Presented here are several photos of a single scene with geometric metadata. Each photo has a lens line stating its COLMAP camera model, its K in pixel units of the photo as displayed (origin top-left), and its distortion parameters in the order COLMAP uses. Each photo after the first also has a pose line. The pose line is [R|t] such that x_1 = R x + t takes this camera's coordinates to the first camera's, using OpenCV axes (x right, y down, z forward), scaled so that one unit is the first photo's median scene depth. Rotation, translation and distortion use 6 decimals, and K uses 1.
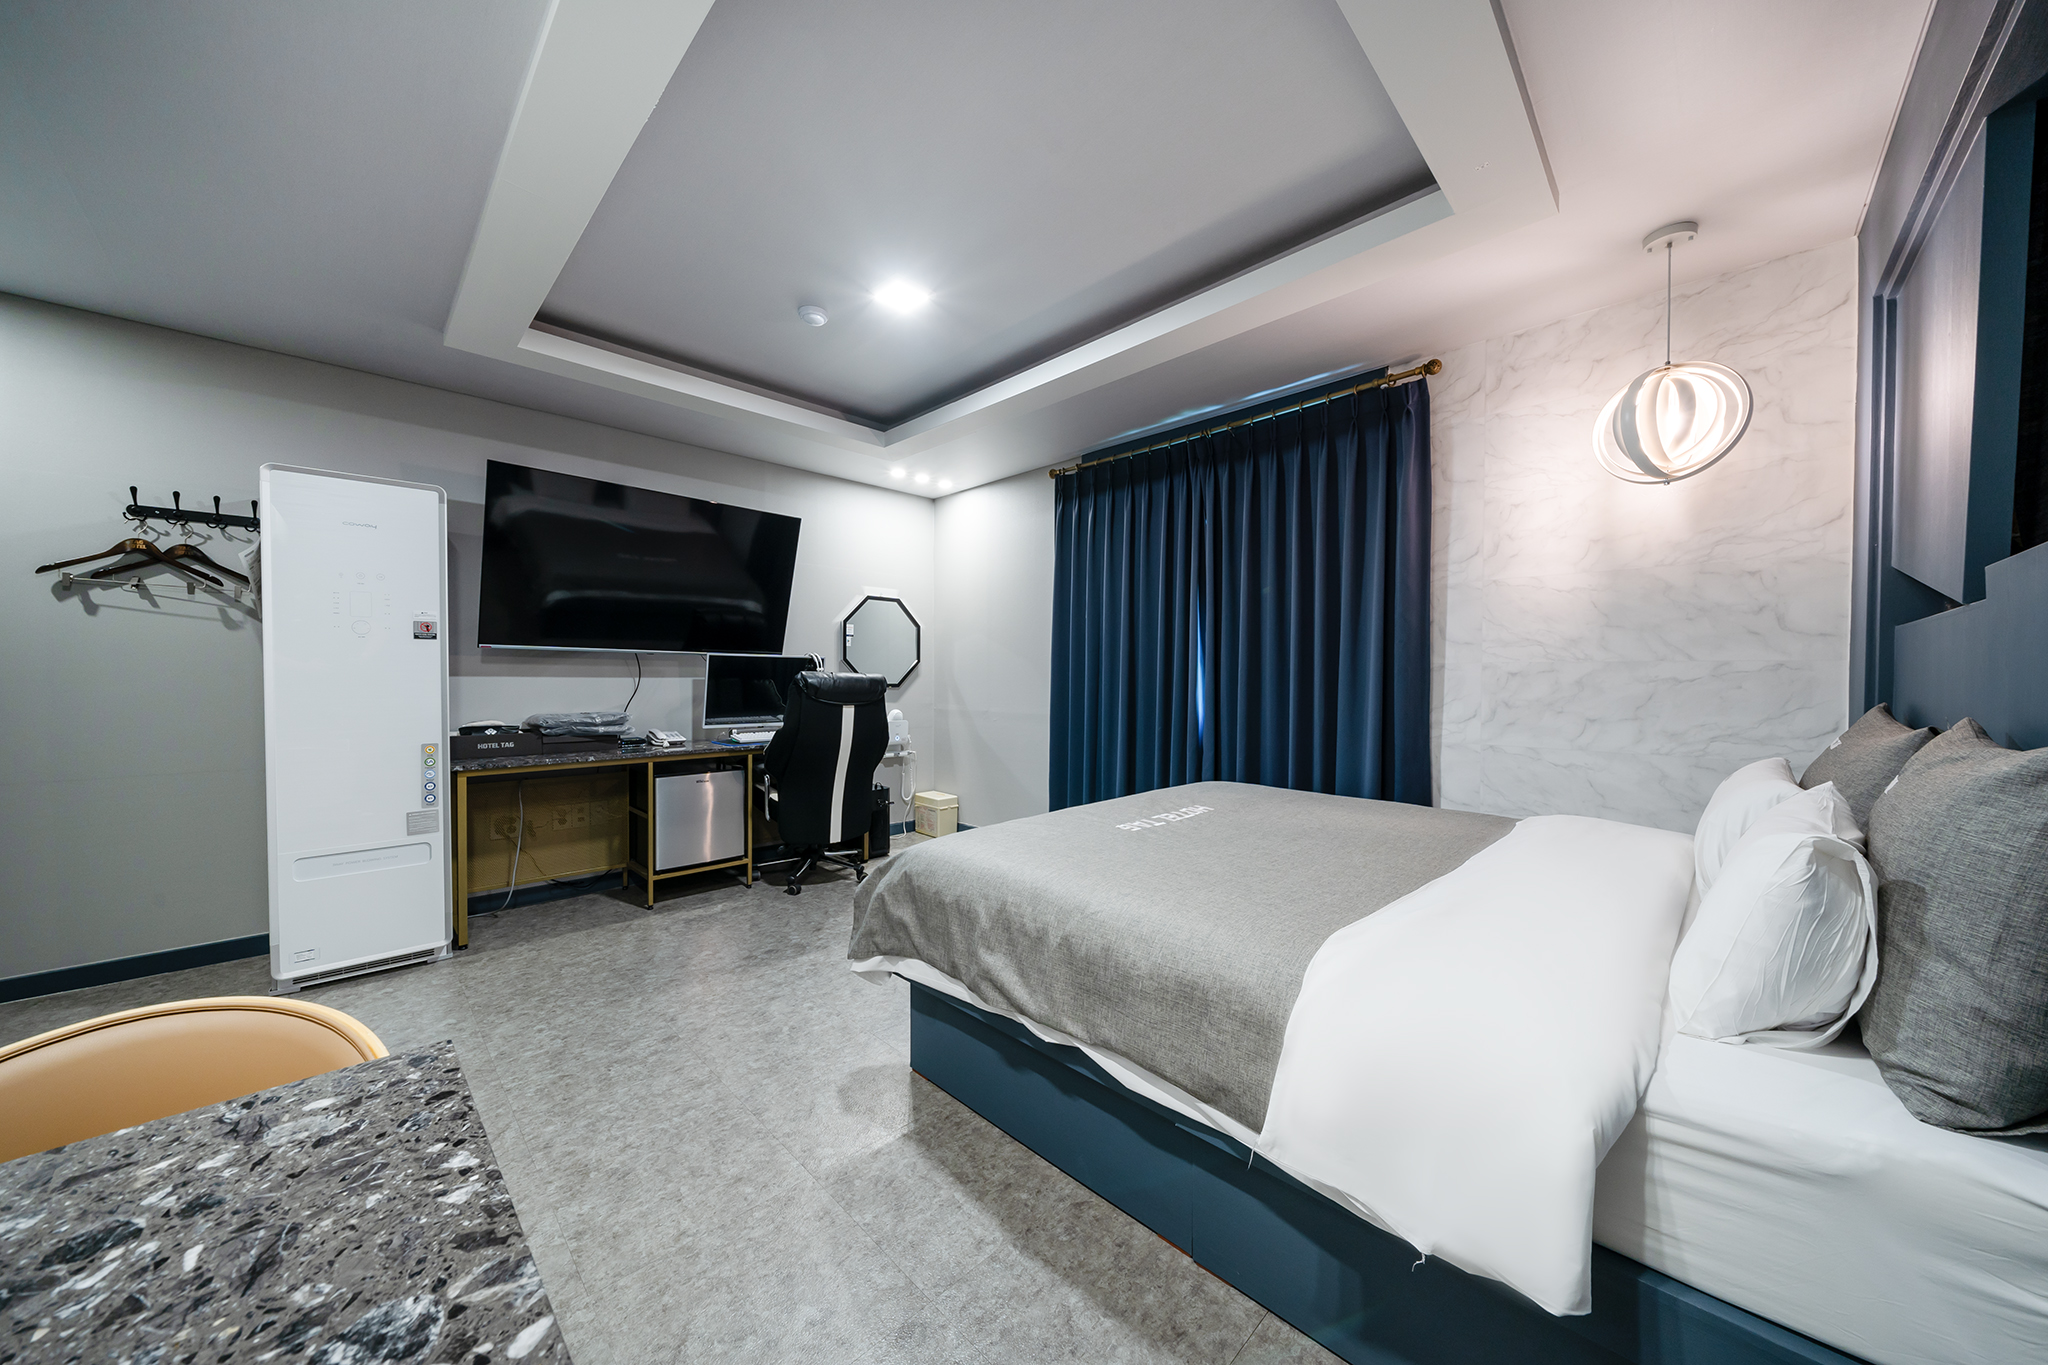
lens RADIAL K [[696.8, 0, 1012.0], [0, 696.8, 690.3], [0, 0, 1]] dist [-0.002287, 0.000188]
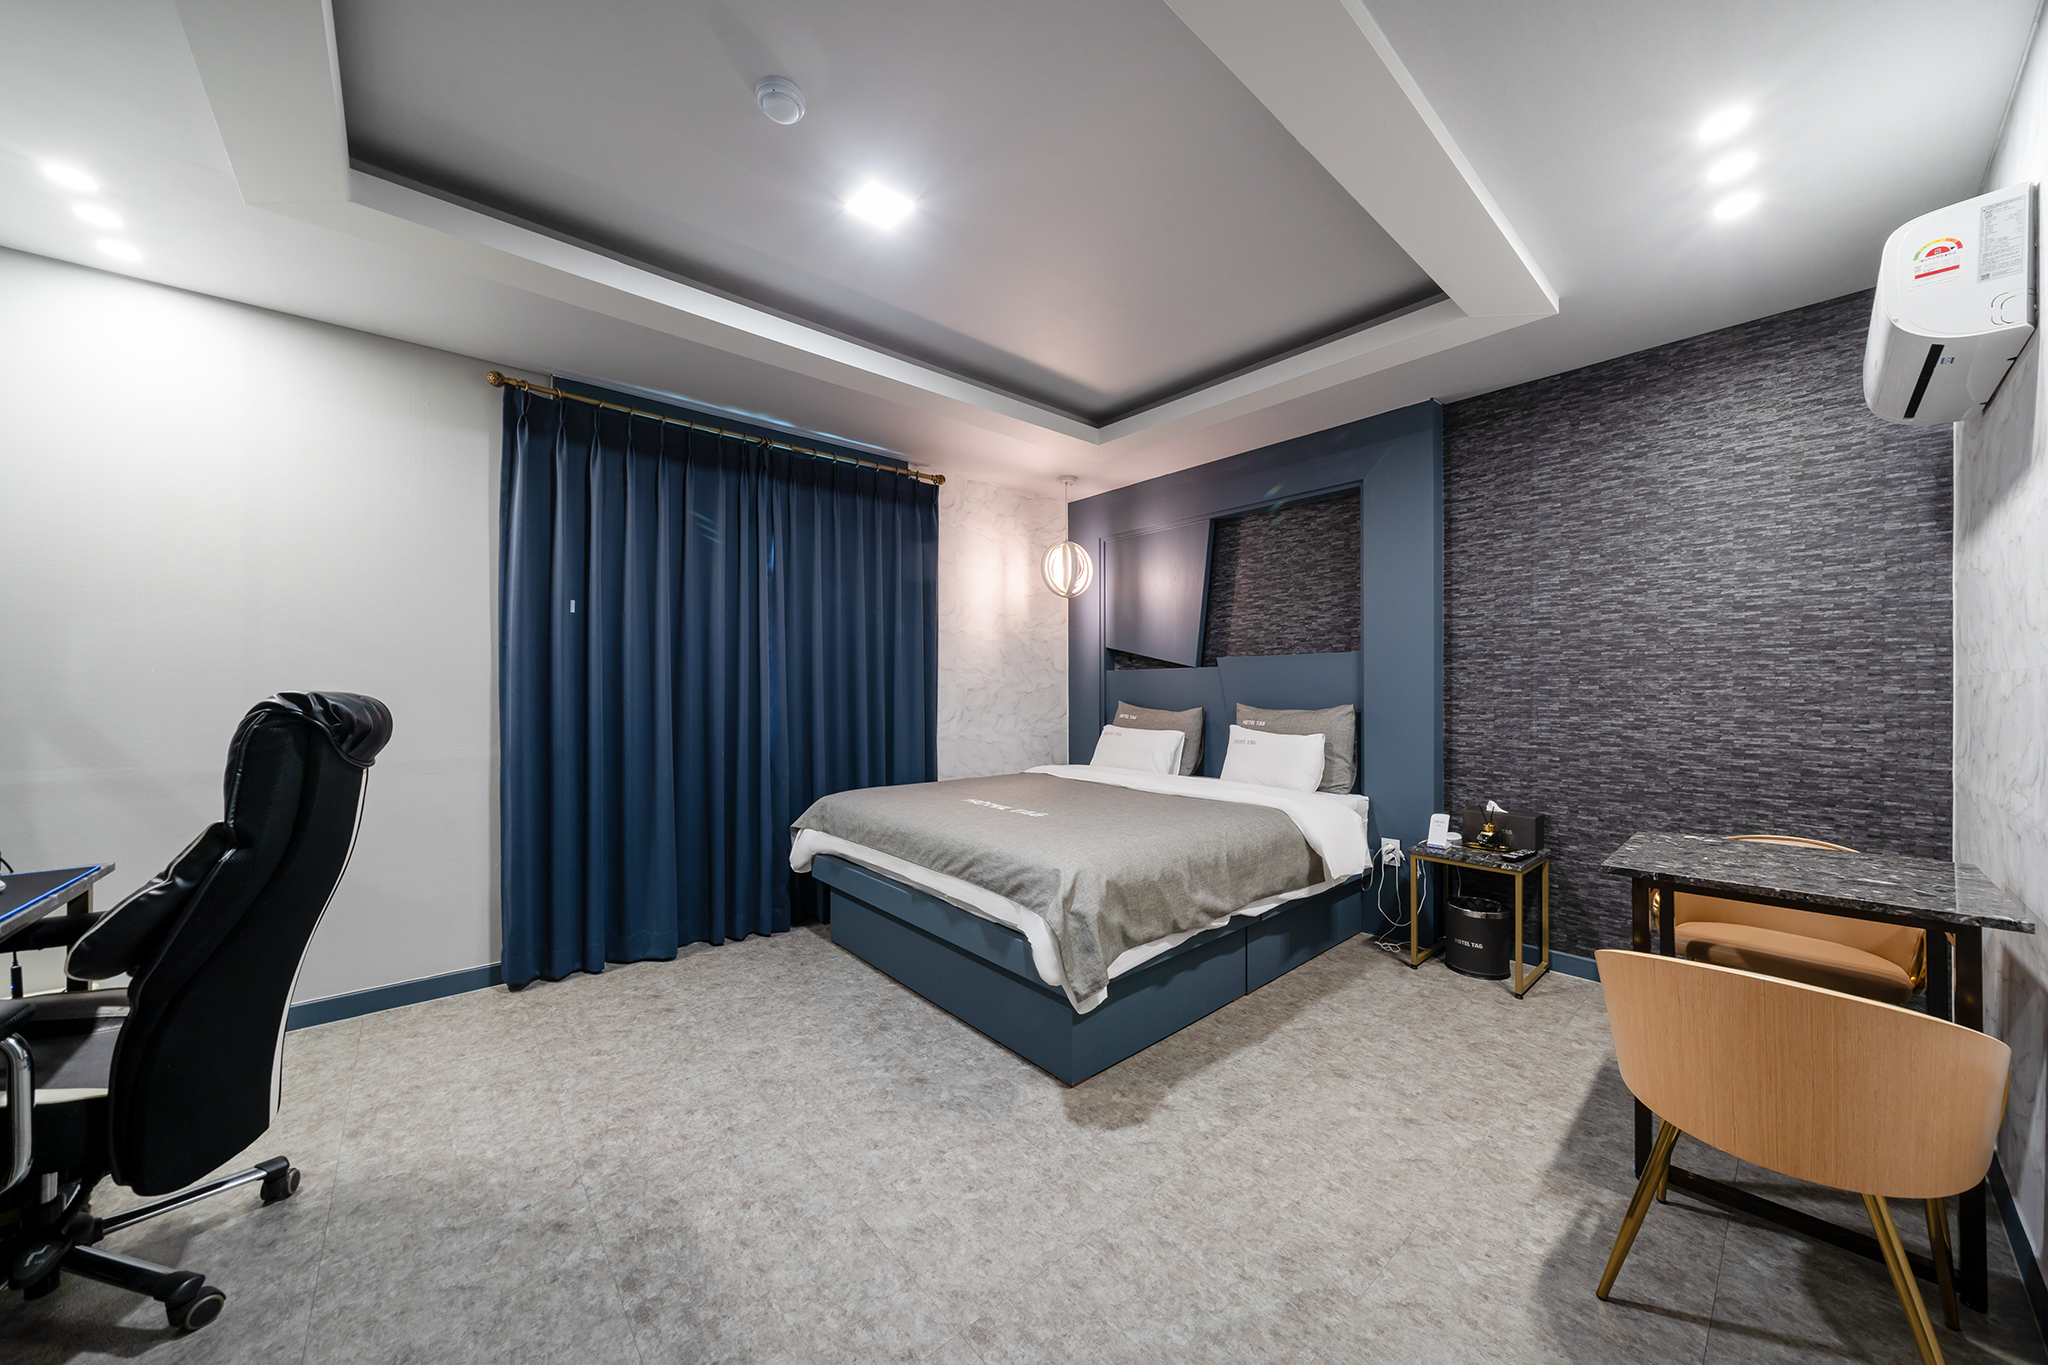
lens RADIAL K [[696.8, 0, 1035.6], [0, 696.8, 691.8], [0, 0, 1]] dist [-0.002287, 0.000188]
pose [[0.051067, -0.008769, 0.998657, -1.015877], [0.021894, 0.999731, 0.007659, -0.031662], [-0.998455, 0.021474, 0.051245, 0.877270]]
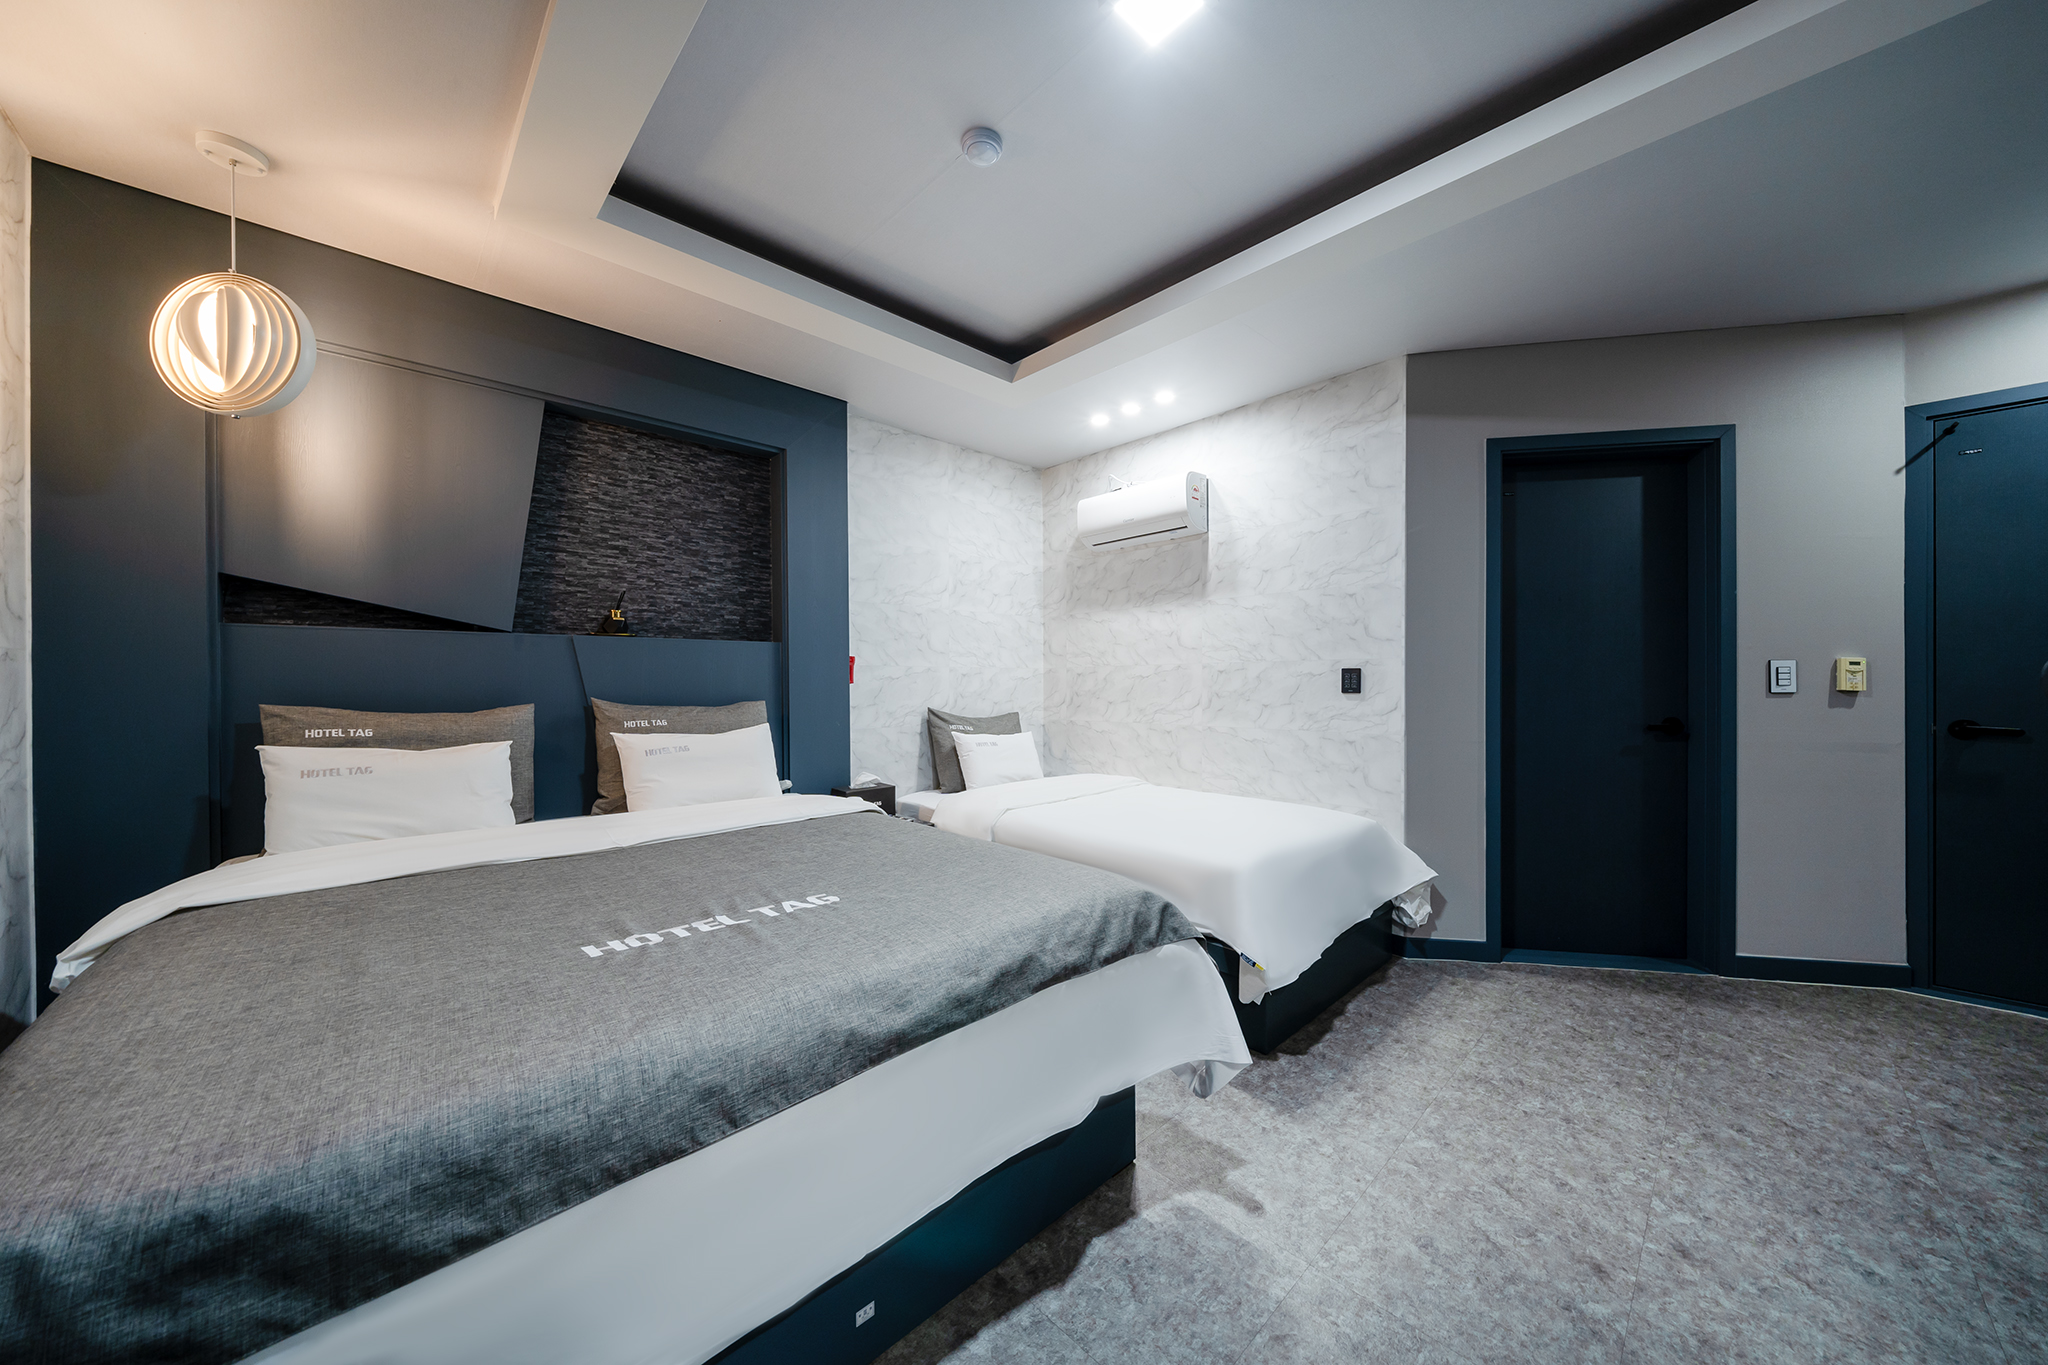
lens RADIAL K [[696.8, 0, 1034.2], [0, 696.8, 680.4], [0, 0, 1]] dist [-0.002287, 0.000188]
pose [[-0.999992, -0.003889, -0.000518, -0.030808], [-0.003902, 0.999587, 0.028469, -0.028792], [0.000407, 0.028471, -0.999595, 1.603867]]
